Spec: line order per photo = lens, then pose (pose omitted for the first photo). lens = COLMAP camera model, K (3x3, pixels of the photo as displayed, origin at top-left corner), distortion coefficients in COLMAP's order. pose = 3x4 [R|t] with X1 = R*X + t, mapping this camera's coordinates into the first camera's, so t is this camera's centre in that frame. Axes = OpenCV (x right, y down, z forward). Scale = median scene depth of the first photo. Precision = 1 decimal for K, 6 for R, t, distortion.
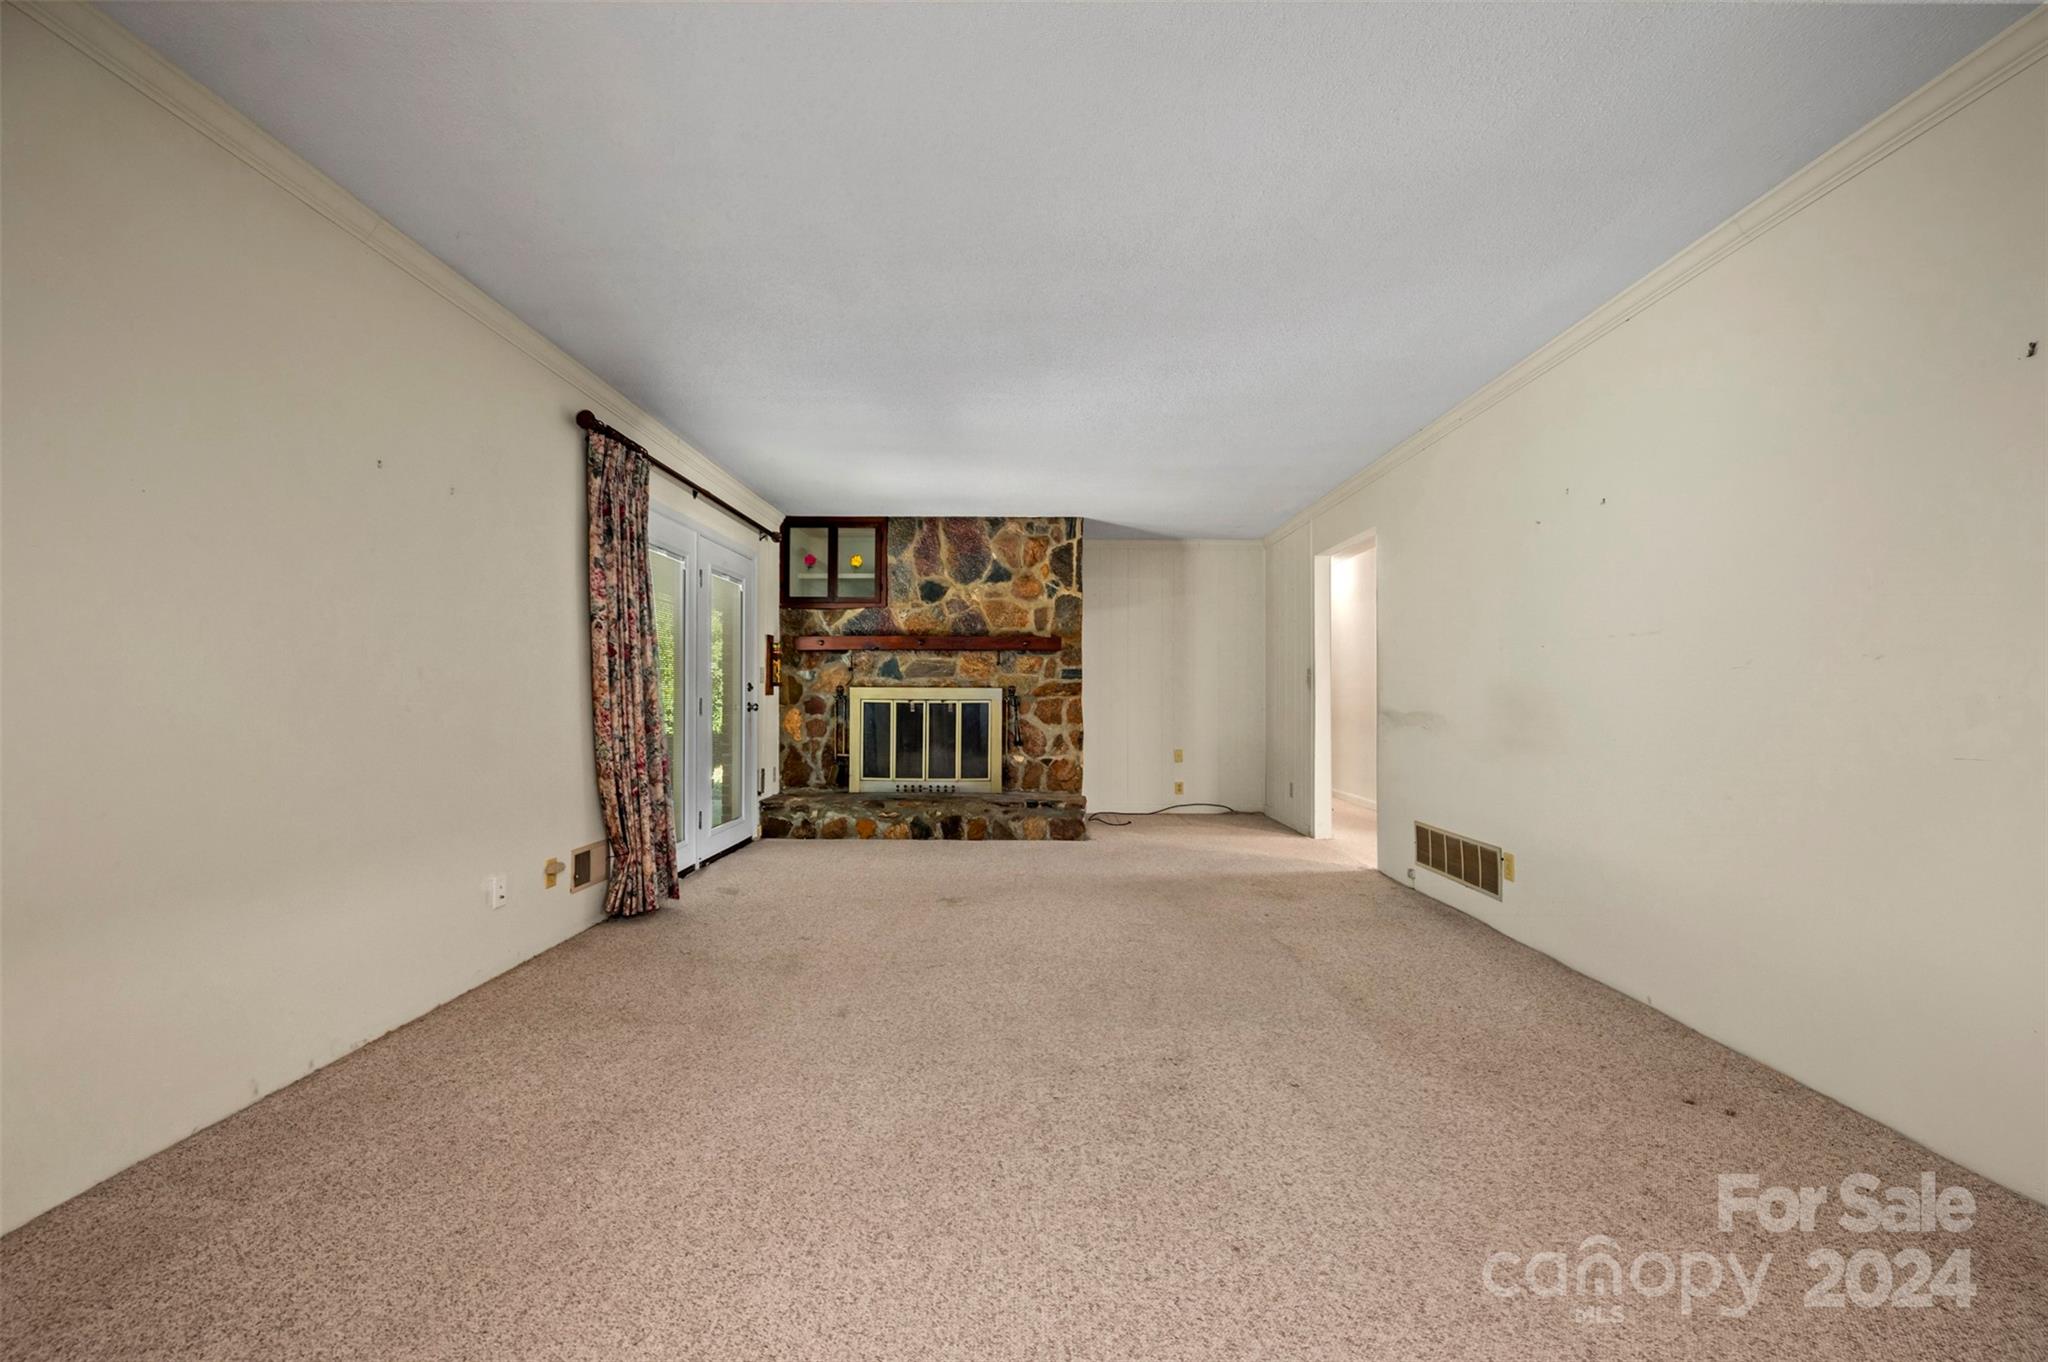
lens RADIAL K [[816.6, 0, 1026.0], [0, 816.6, 687.1], [0, 0, 1]] dist [0.001166, -0.000229]
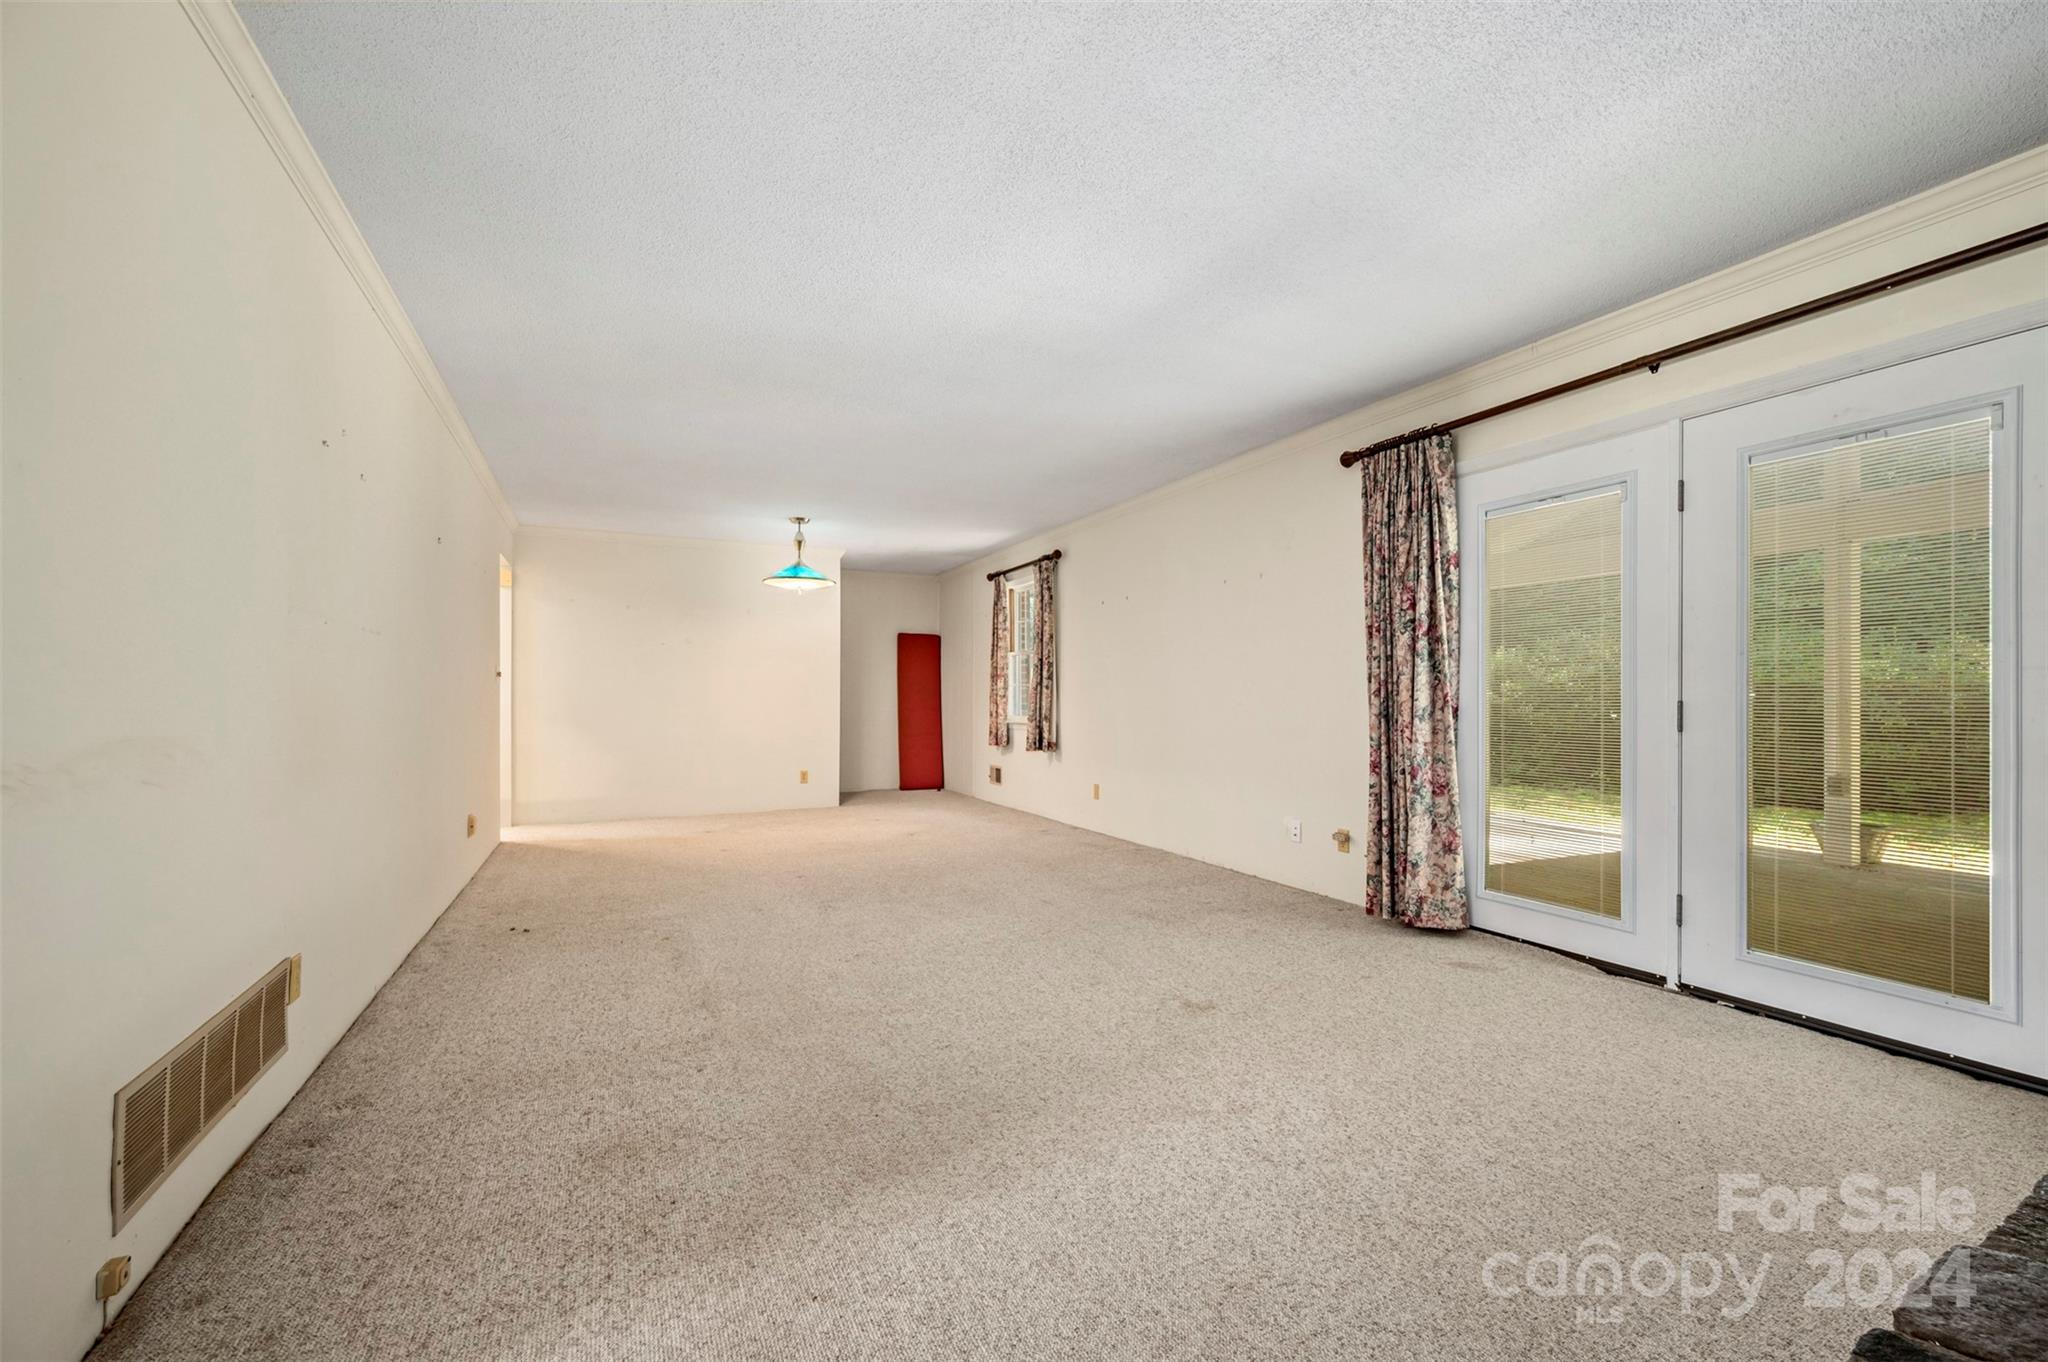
lens RADIAL K [[816.6, 0, 1026.3], [0, 816.6, 687.8], [0, 0, 1]] dist [0.001166, -0.000229]
pose [[-0.891709, -0.007253, -0.452551, 0.439172], [0.001425, 0.999822, -0.018830, 0.019507], [0.452607, -0.017436, -0.891540, 2.026961]]
